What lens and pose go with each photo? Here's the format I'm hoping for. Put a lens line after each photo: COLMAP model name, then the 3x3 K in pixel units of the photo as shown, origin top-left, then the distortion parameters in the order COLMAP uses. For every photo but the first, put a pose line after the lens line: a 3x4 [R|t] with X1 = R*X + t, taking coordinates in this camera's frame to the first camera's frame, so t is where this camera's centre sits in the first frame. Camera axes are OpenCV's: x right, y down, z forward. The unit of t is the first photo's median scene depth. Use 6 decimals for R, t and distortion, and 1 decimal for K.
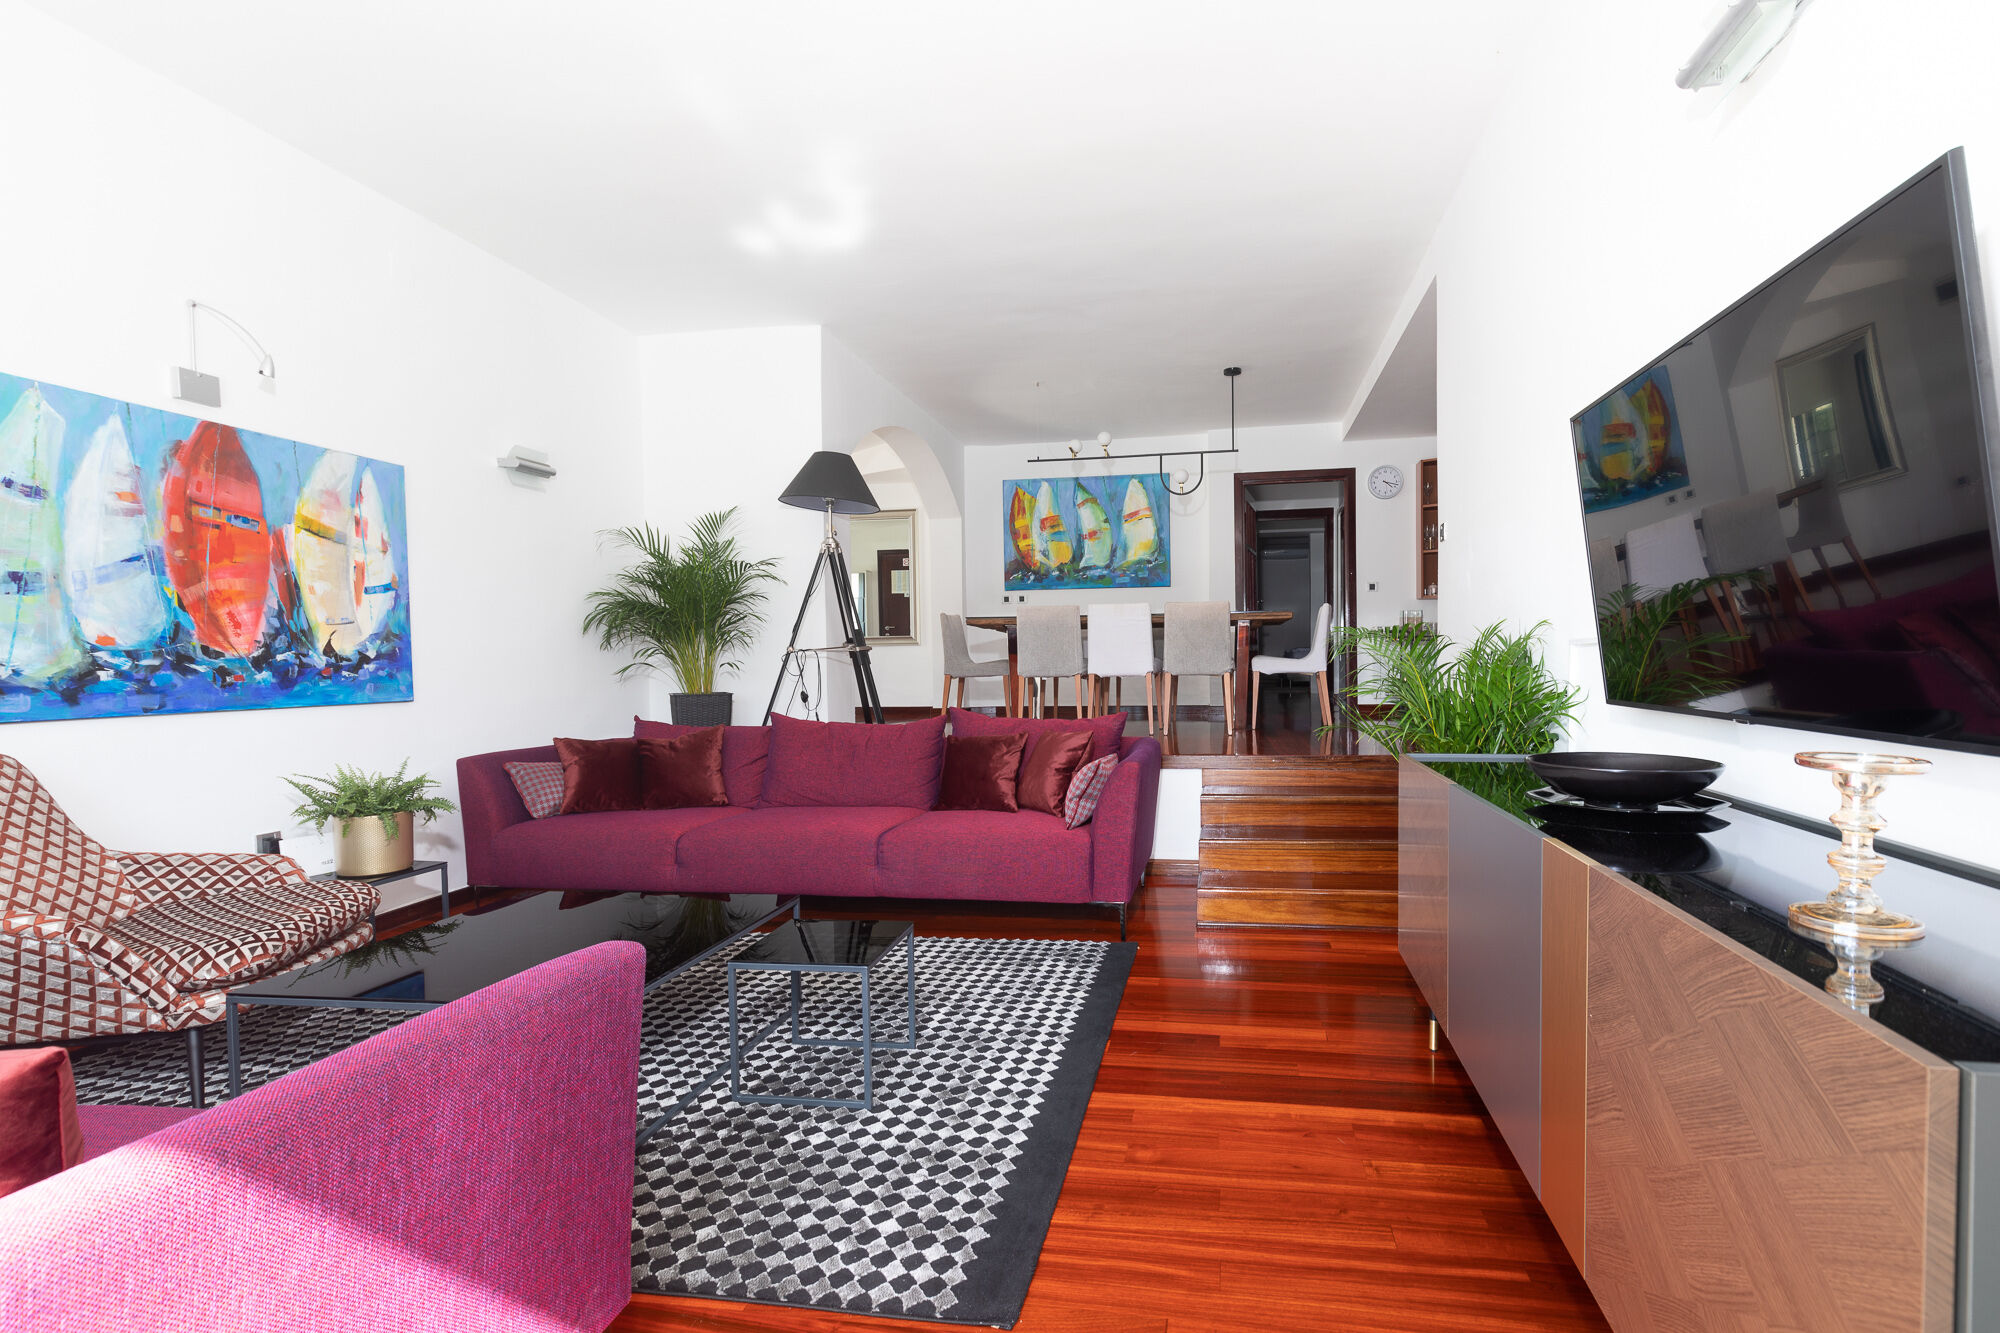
lens RADIAL K [[892.3, 0, 994.7], [0, 892.3, 656.2], [0, 0, 1]] dist [0.000730, -0.000075]
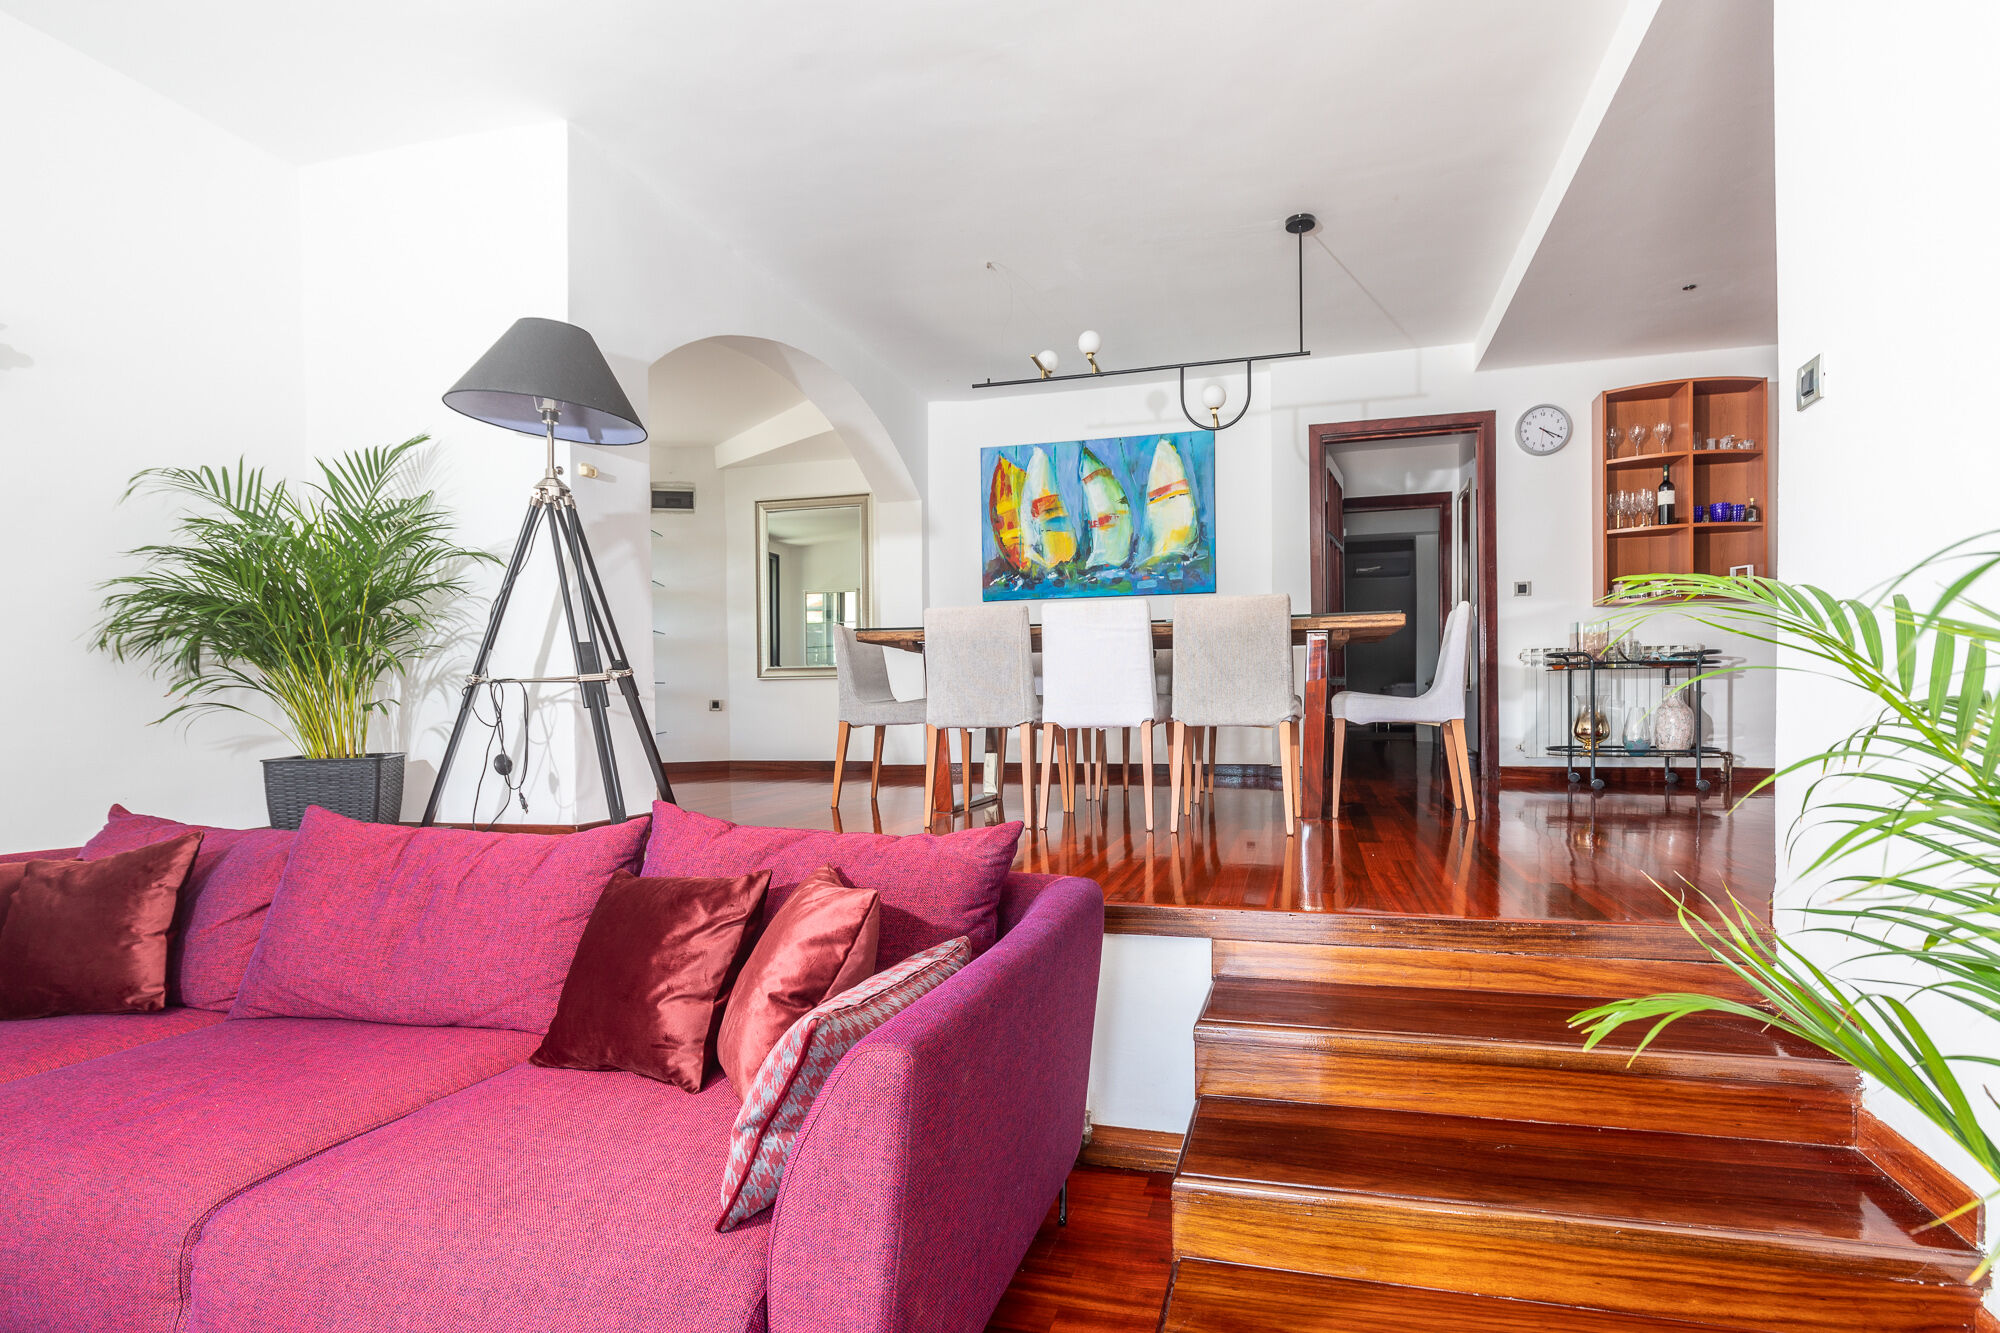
lens RADIAL K [[916.6, 0, 998.2], [0, 916.6, 700.4], [0, 0, 1]] dist [-0.001972, -0.001142]
pose [[0.997006, 0.000704, -0.077320, 0.082556], [-0.000156, 0.999975, 0.007096, 0.000726], [0.077323, -0.007063, 0.996981, 0.271850]]
